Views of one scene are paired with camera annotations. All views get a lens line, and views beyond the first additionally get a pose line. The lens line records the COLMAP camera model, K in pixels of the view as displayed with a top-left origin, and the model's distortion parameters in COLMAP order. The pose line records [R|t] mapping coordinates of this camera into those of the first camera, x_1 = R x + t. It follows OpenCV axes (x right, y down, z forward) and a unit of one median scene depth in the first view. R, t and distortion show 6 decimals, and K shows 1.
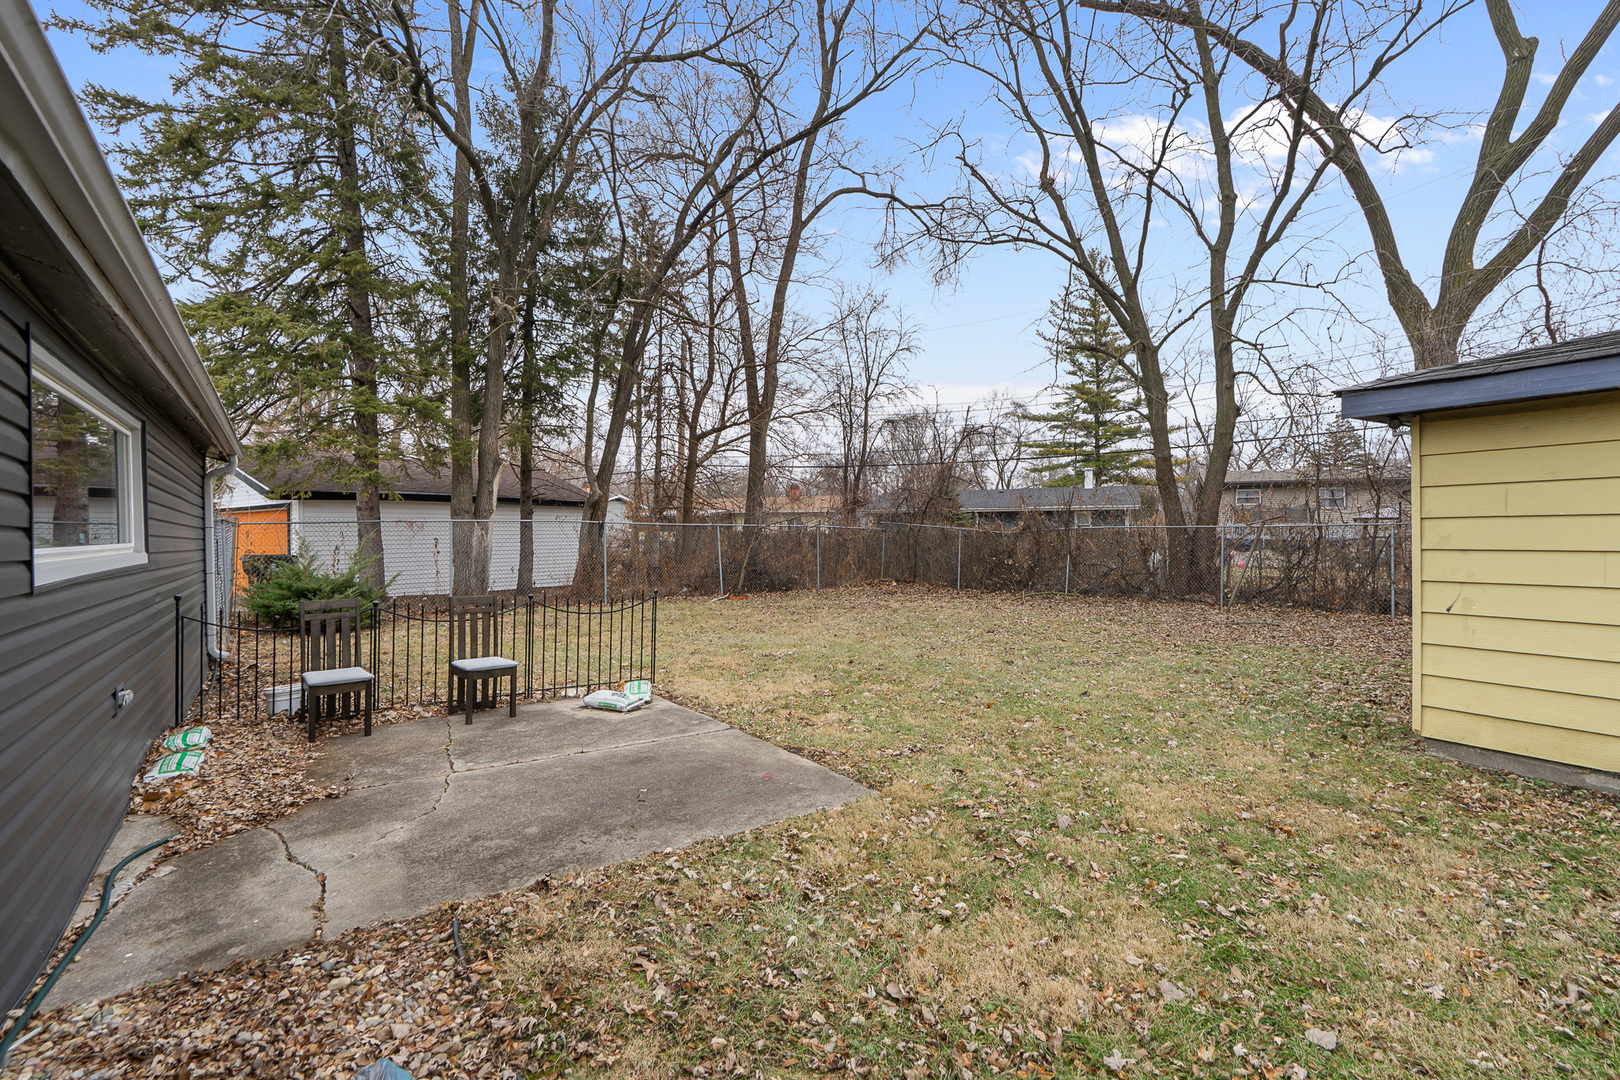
lens RADIAL K [[758.7, 0, 819.8], [0, 758.7, 535.6], [0, 0, 1]] dist [0.003030, -0.000168]
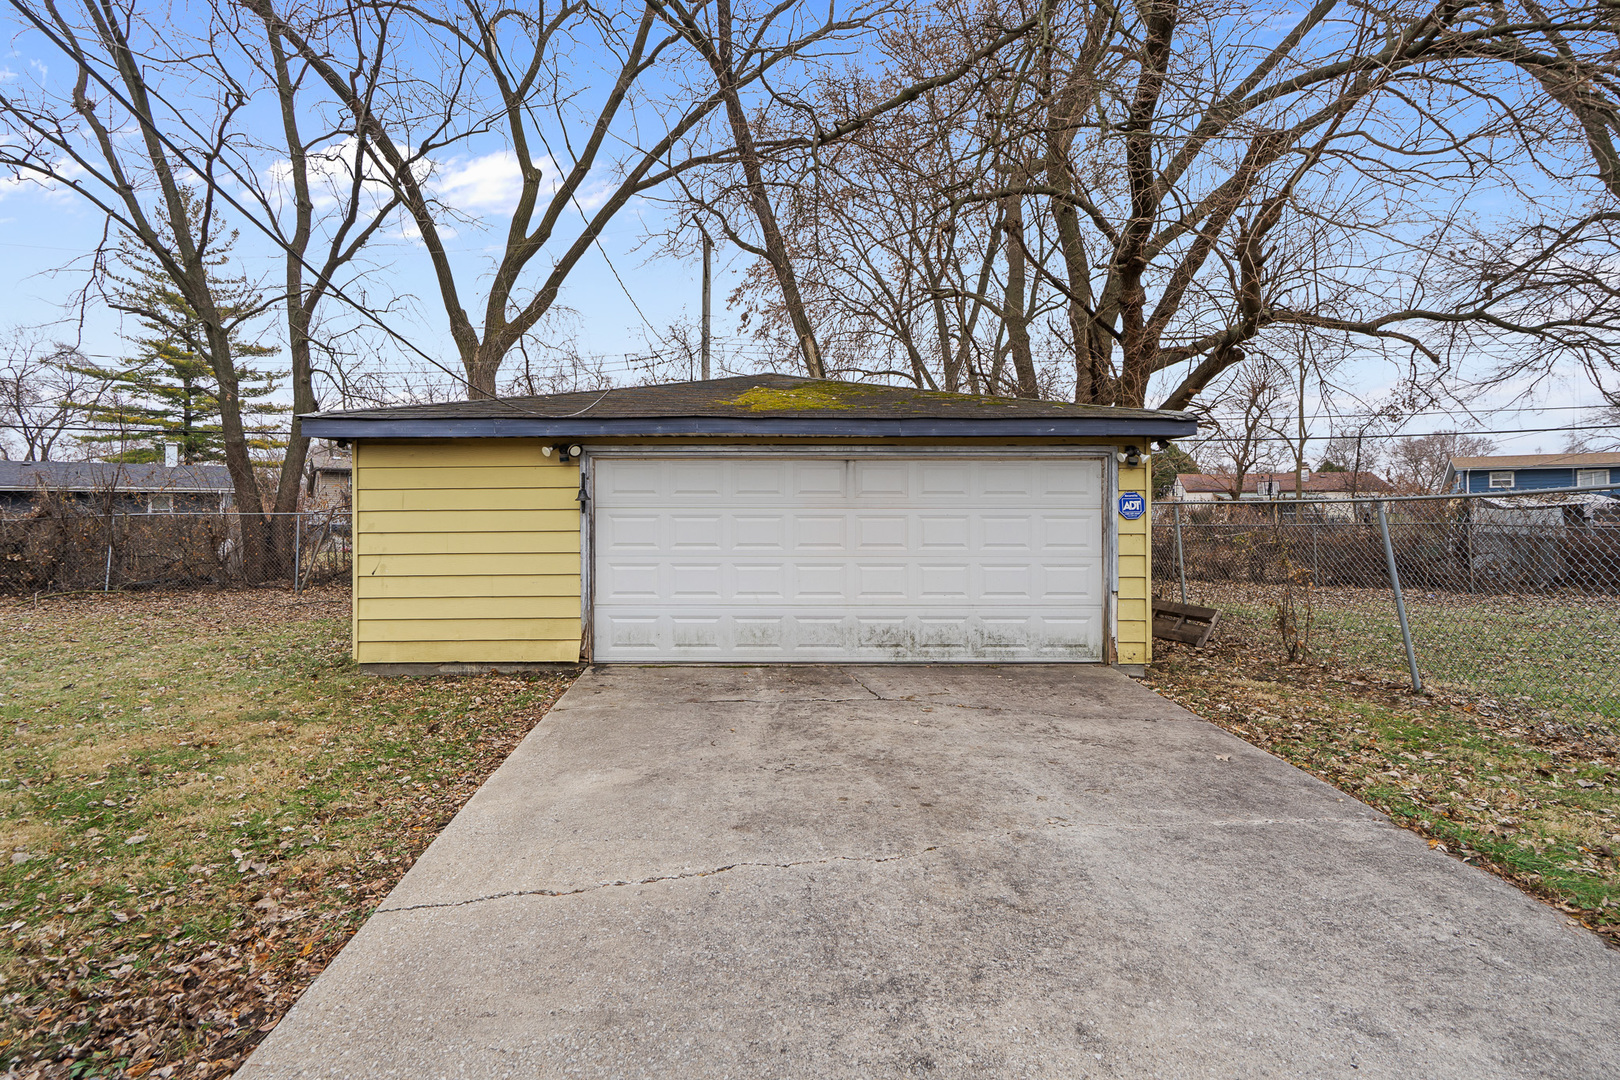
lens RADIAL K [[747.9, 0, 809.2], [0, 747.9, 506.7], [0, 0, 1]] dist [-0.001393, -0.000791]
pose [[0.509035, 0.011224, 0.860673, 0.002173], [0.005417, 0.999853, -0.016242, -0.001136], [-0.860729, 0.012930, 0.508899, -0.124759]]
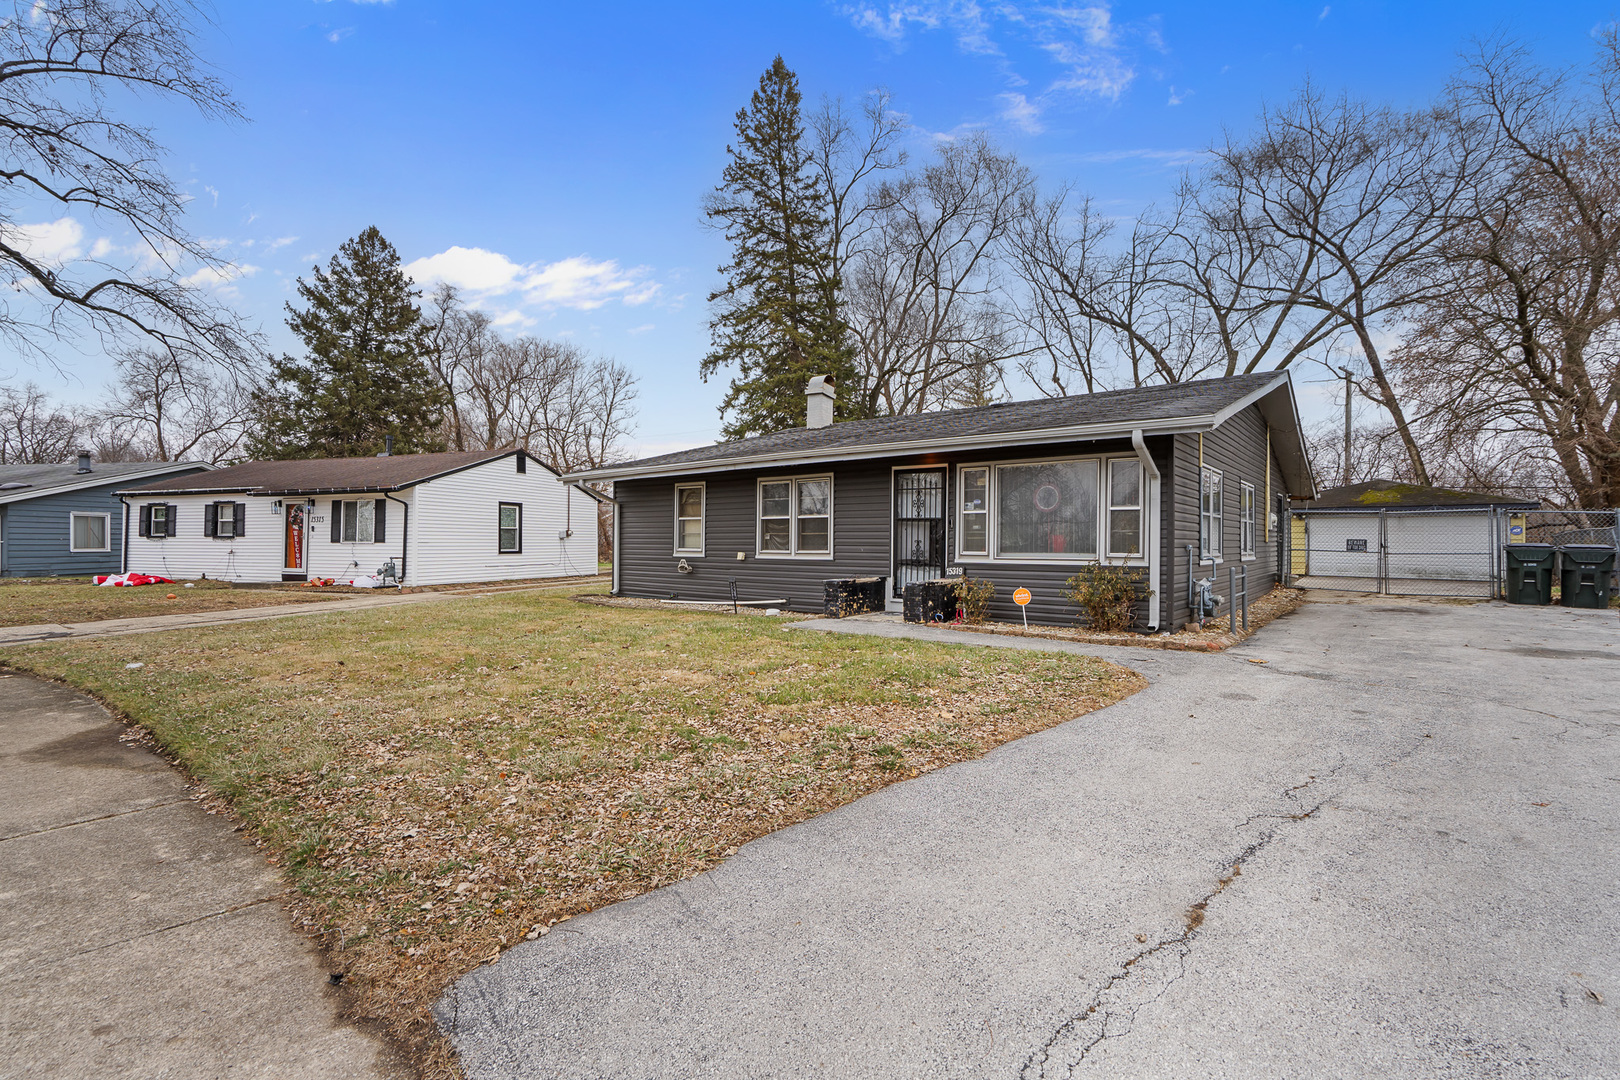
lens RADIAL K [[758.7, 0, 819.8], [0, 758.7, 535.6], [0, 0, 1]] dist [0.003030, -0.000168]
pose [[0.958073, 0.020513, 0.285787, -0.934353], [-0.013574, 0.999563, -0.026243, 0.045629], [-0.286201, 0.021264, 0.957934, -0.872912]]
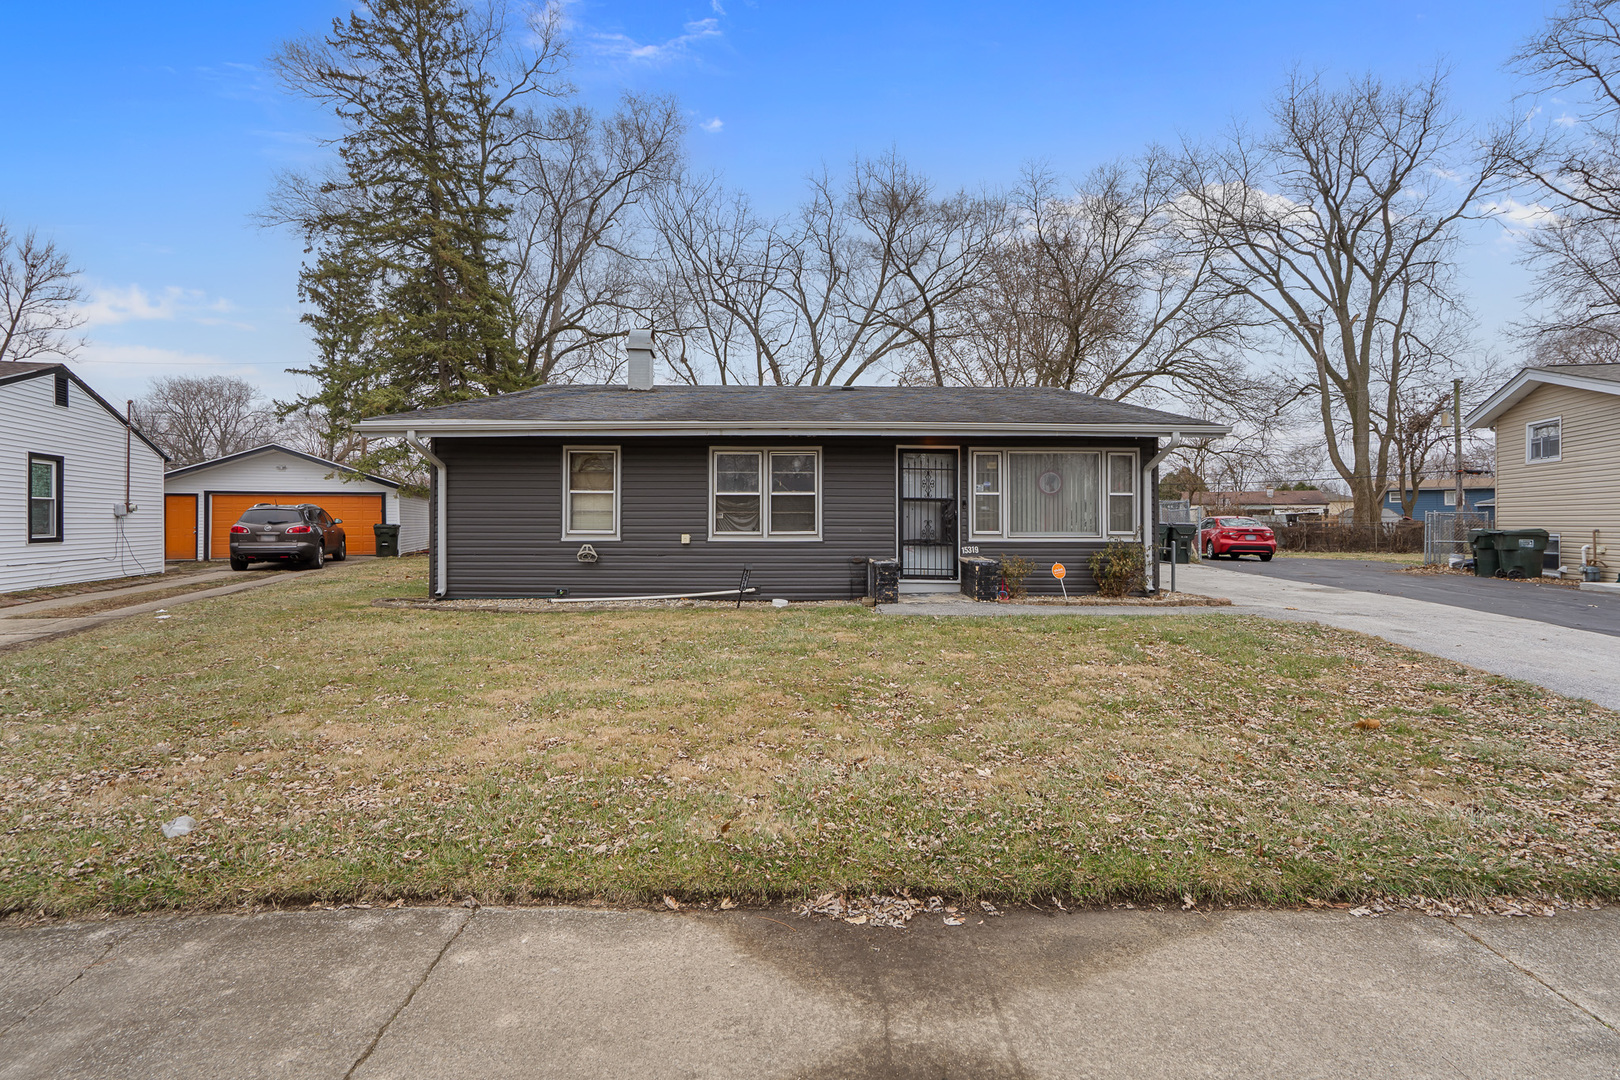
lens RADIAL K [[758.7, 0, 819.8], [0, 758.7, 535.6], [0, 0, 1]] dist [0.003030, -0.000168]
pose [[0.552420, 0.007017, 0.833536, -1.275544], [0.000870, 0.999959, -0.008995, 0.050629], [-0.833565, 0.005694, 0.552391, -0.546431]]
